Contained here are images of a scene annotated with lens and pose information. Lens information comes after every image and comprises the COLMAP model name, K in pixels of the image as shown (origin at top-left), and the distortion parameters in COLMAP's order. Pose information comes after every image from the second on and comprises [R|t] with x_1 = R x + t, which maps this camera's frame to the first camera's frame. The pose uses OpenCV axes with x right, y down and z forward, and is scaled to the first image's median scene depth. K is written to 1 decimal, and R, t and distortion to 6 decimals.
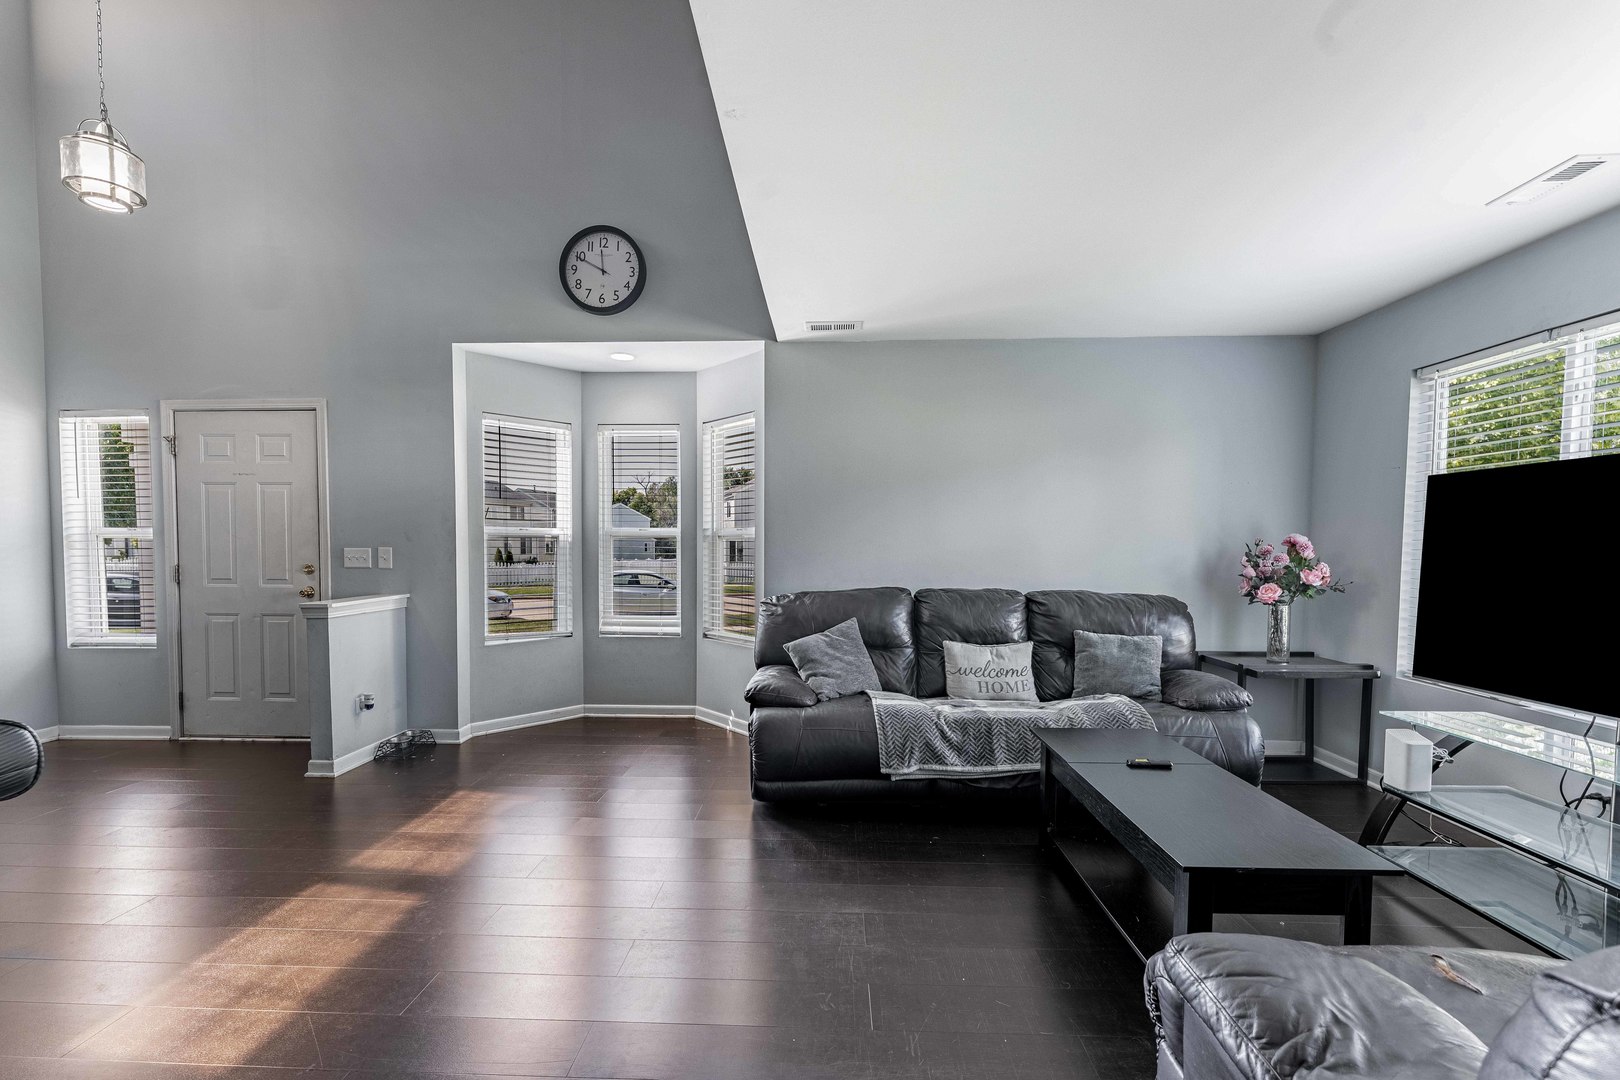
lens RADIAL K [[665.6, 0, 803.0], [0, 665.6, 576.9], [0, 0, 1]] dist [-0.000205, -0.000238]
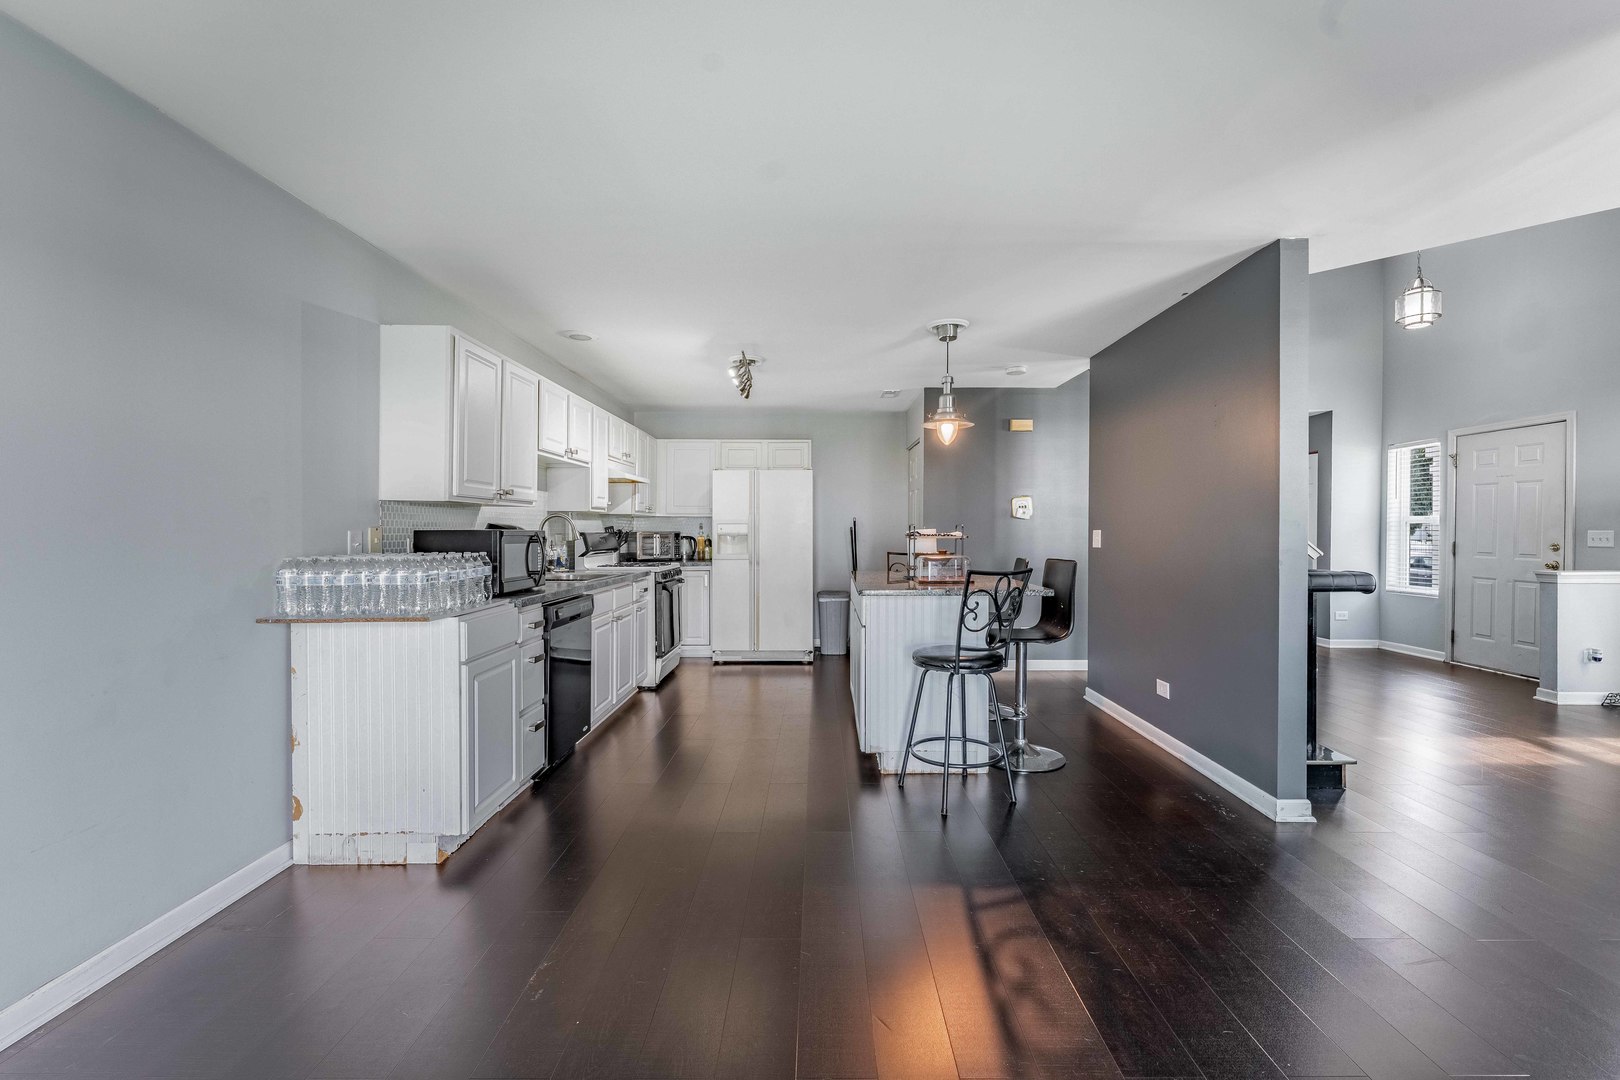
lens RADIAL K [[683.5, 0, 825.7], [0, 683.5, 529.7], [0, 0, 1]] dist [0.002370, 0.000348]
pose [[0.045300, 0.000493, -0.998973, 0.498562], [-0.048411, 0.998826, -0.001702, 0.024797], [0.997800, 0.048438, 0.045271, -0.444612]]
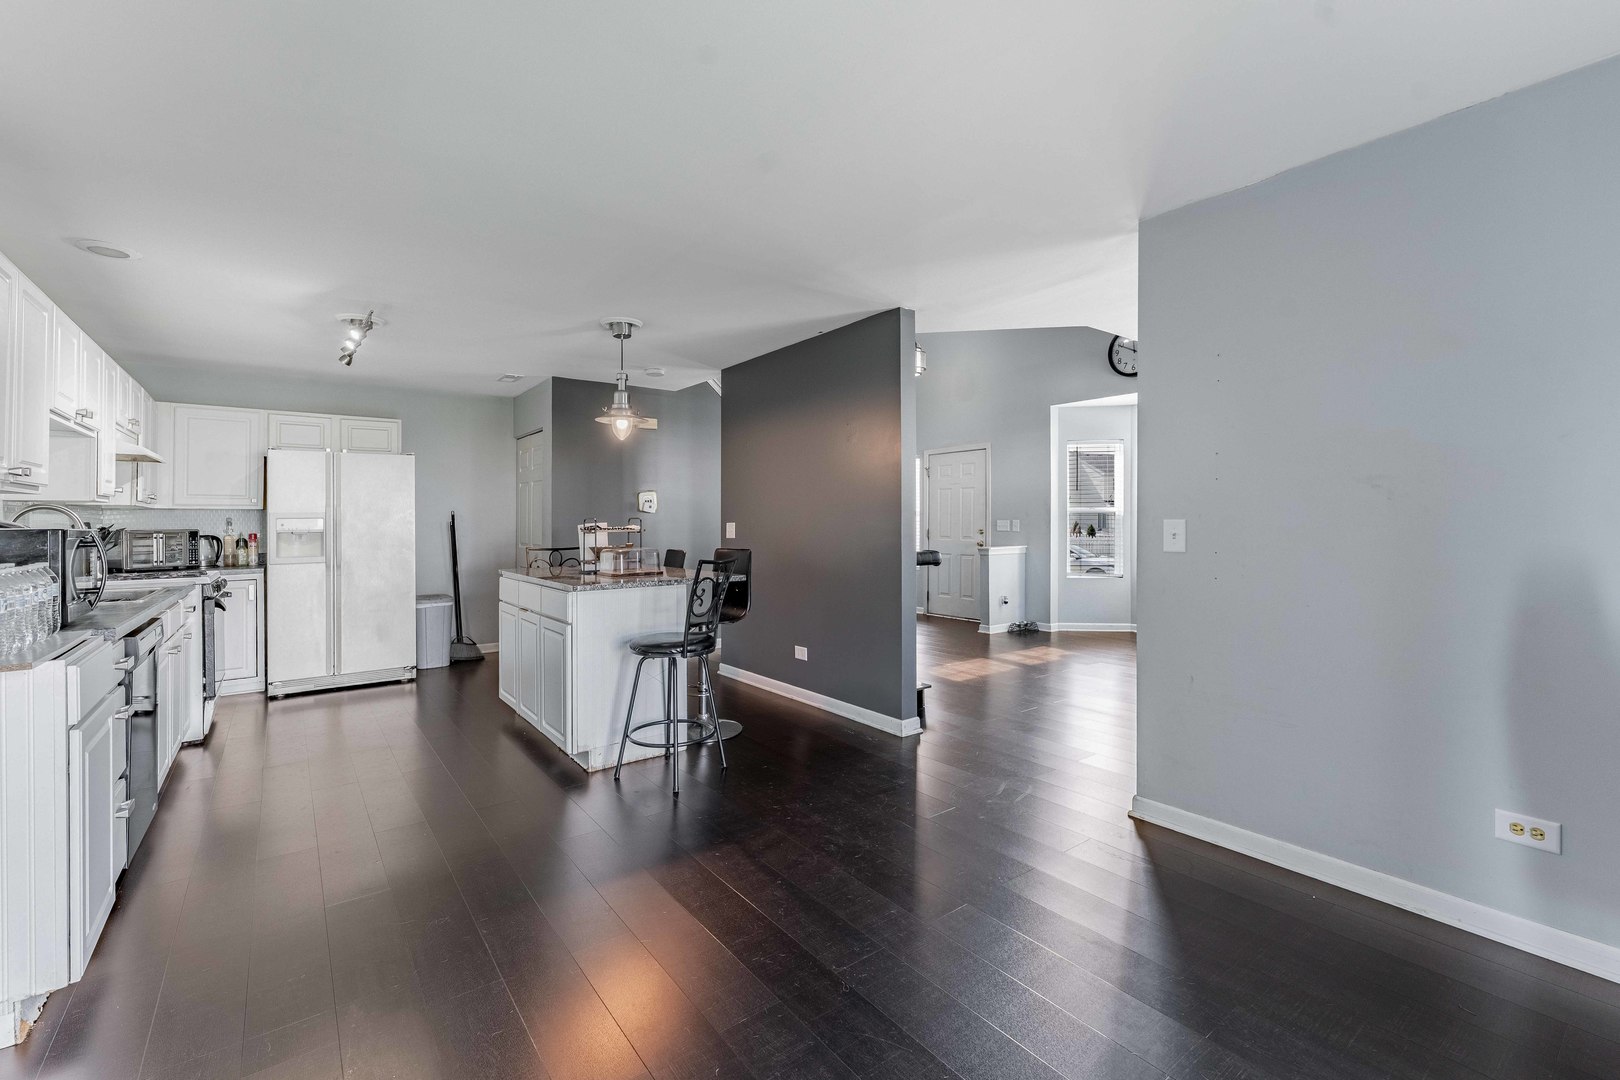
lens RADIAL K [[687.8, 0, 807.2], [0, 687.8, 516.1], [0, 0, 1]] dist [-0.001606, -0.000487]
pose [[0.635270, -0.010647, -0.772217, 0.474922], [-0.029654, 0.998831, -0.038166, 0.034414], [0.771721, 0.047145, 0.634212, -0.653448]]
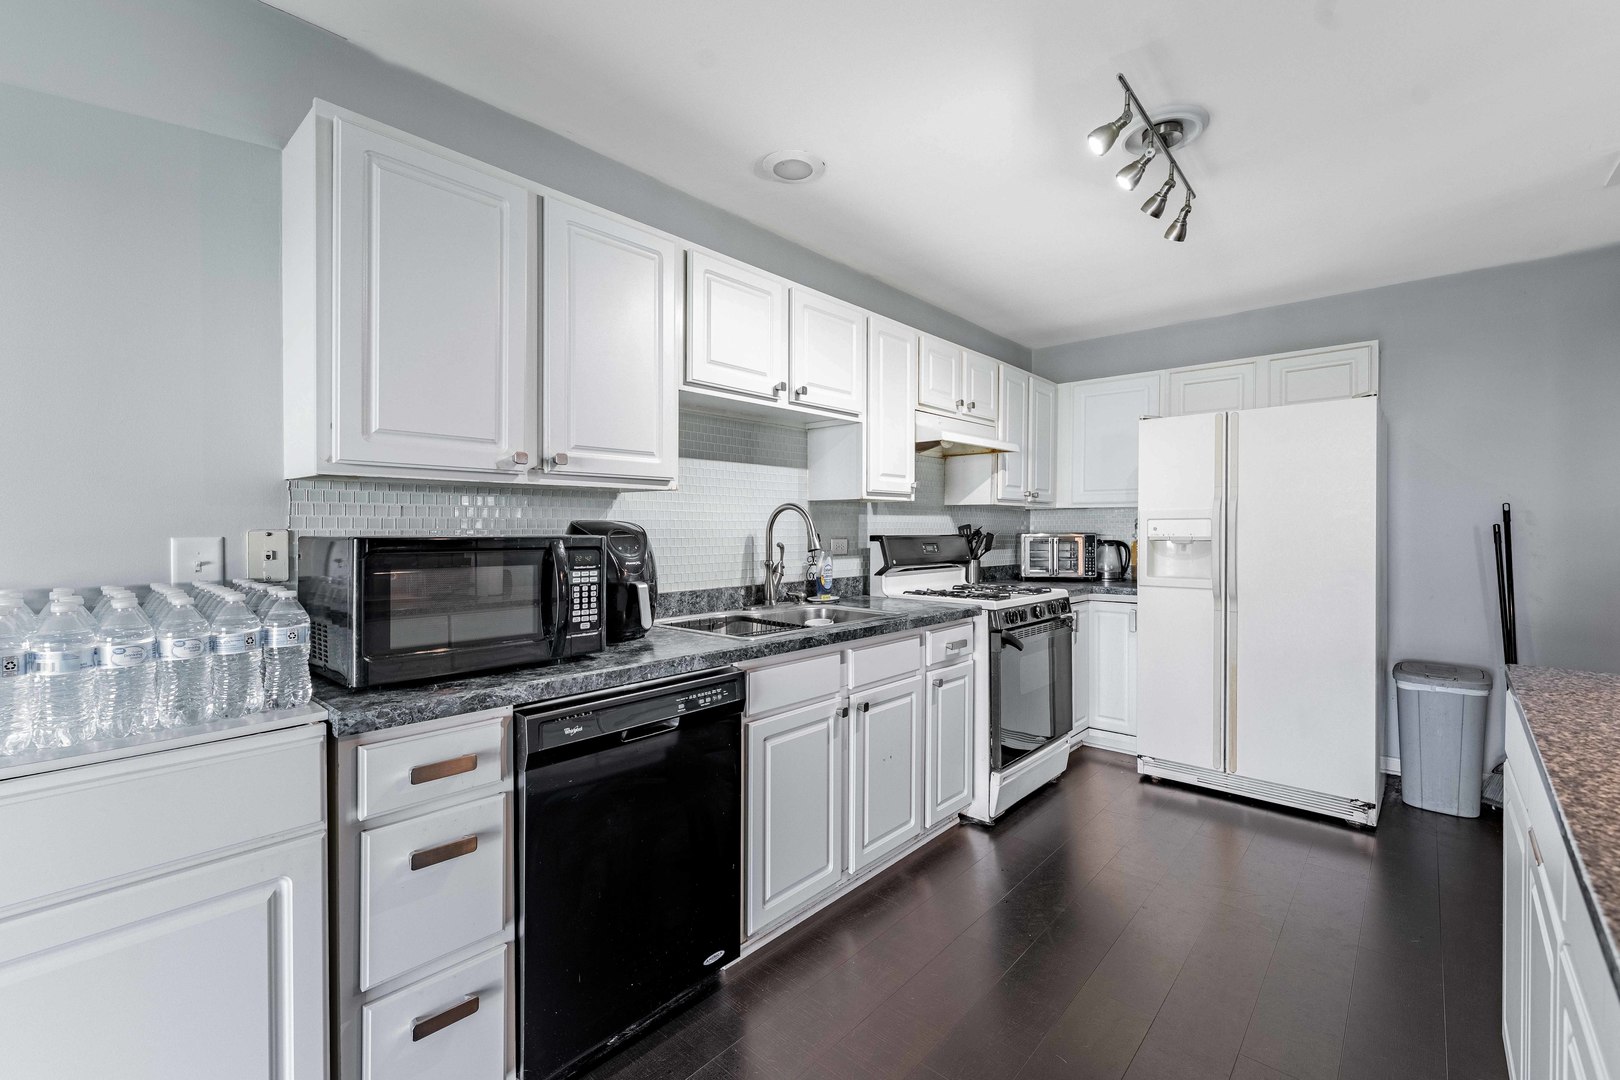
lens RADIAL K [[683.5, 0, 825.7], [0, 683.5, 529.7], [0, 0, 1]] dist [0.002370, 0.000348]
pose [[-0.632324, 0.003460, -0.774696, -0.131526], [-0.036142, 0.998769, 0.033961, 0.019353], [0.773861, 0.049473, -0.631421, -0.400222]]
